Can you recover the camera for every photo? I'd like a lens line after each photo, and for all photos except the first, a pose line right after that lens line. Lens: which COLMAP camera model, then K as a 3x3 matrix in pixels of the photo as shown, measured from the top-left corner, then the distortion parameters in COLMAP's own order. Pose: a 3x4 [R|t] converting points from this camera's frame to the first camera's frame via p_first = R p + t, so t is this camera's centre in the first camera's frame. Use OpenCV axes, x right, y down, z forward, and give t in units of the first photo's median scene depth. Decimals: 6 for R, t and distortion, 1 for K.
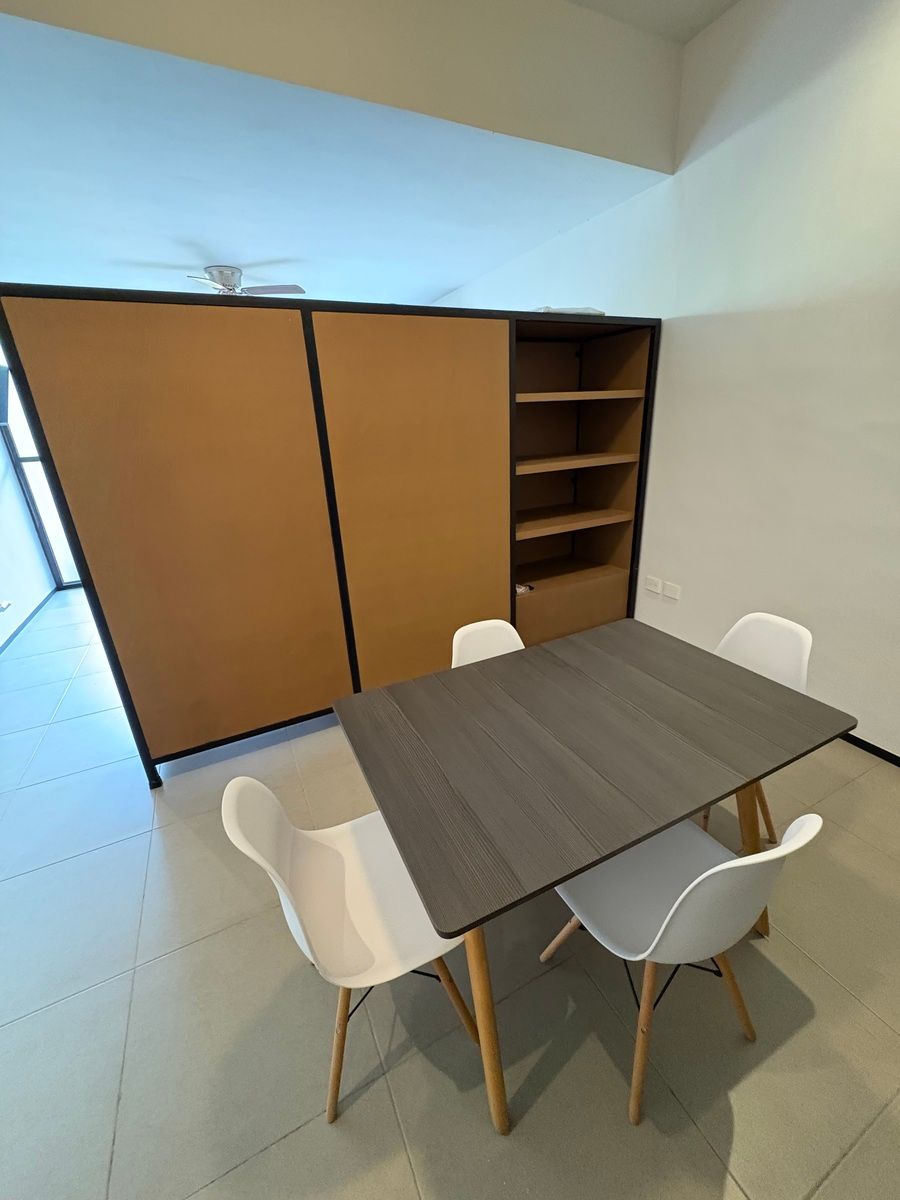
lens RADIAL K [[481.4, 0, 448.8], [0, 481.4, 606.1], [0, 0, 1]] dist [-0.001785, 0.000798]
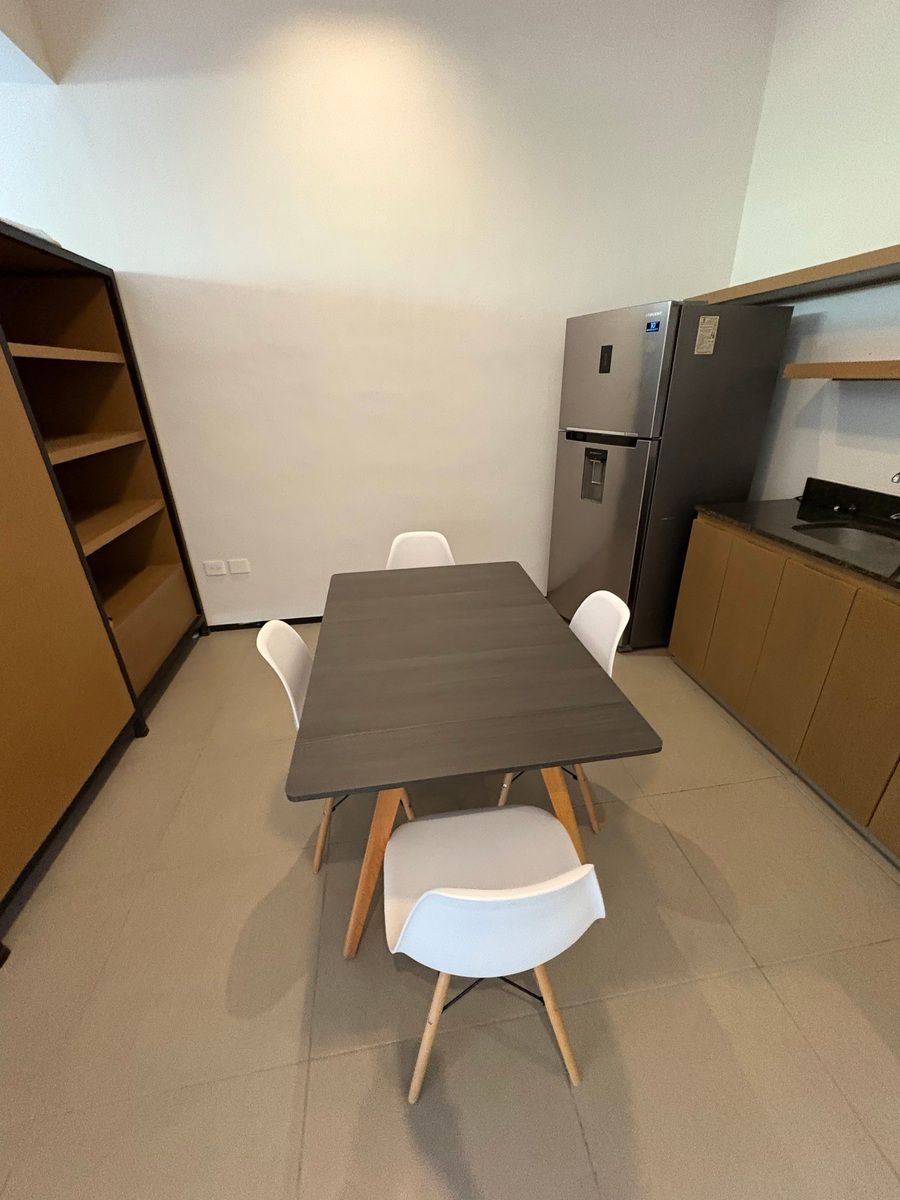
lens RADIAL K [[481.4, 0, 451.0], [0, 481.4, 600.1], [0, 0, 1]] dist [-0.001785, 0.000798]
pose [[0.297617, -0.357136, 0.885369, -0.336106], [0.355908, 0.902044, 0.244224, -0.061413], [-0.885863, 0.242424, 0.395571, 0.265467]]
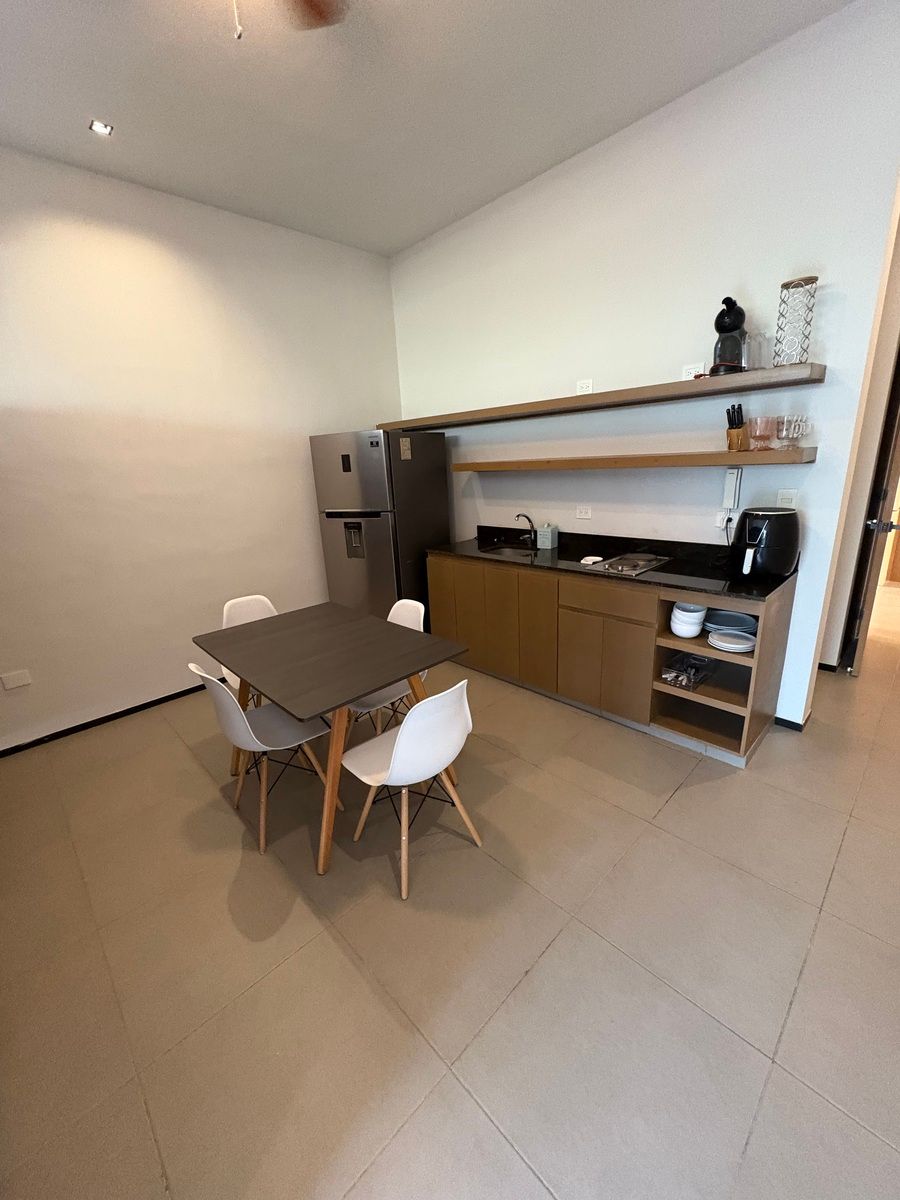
lens RADIAL K [[481.4, 0, 451.8], [0, 481.4, 597.6], [0, 0, 1]] dist [-0.001785, 0.000798]
pose [[-0.305166, -0.198717, 0.931335, -0.672094], [0.409683, 0.855463, 0.316768, -0.126242], [-0.859670, 0.478219, -0.179647, 0.414257]]
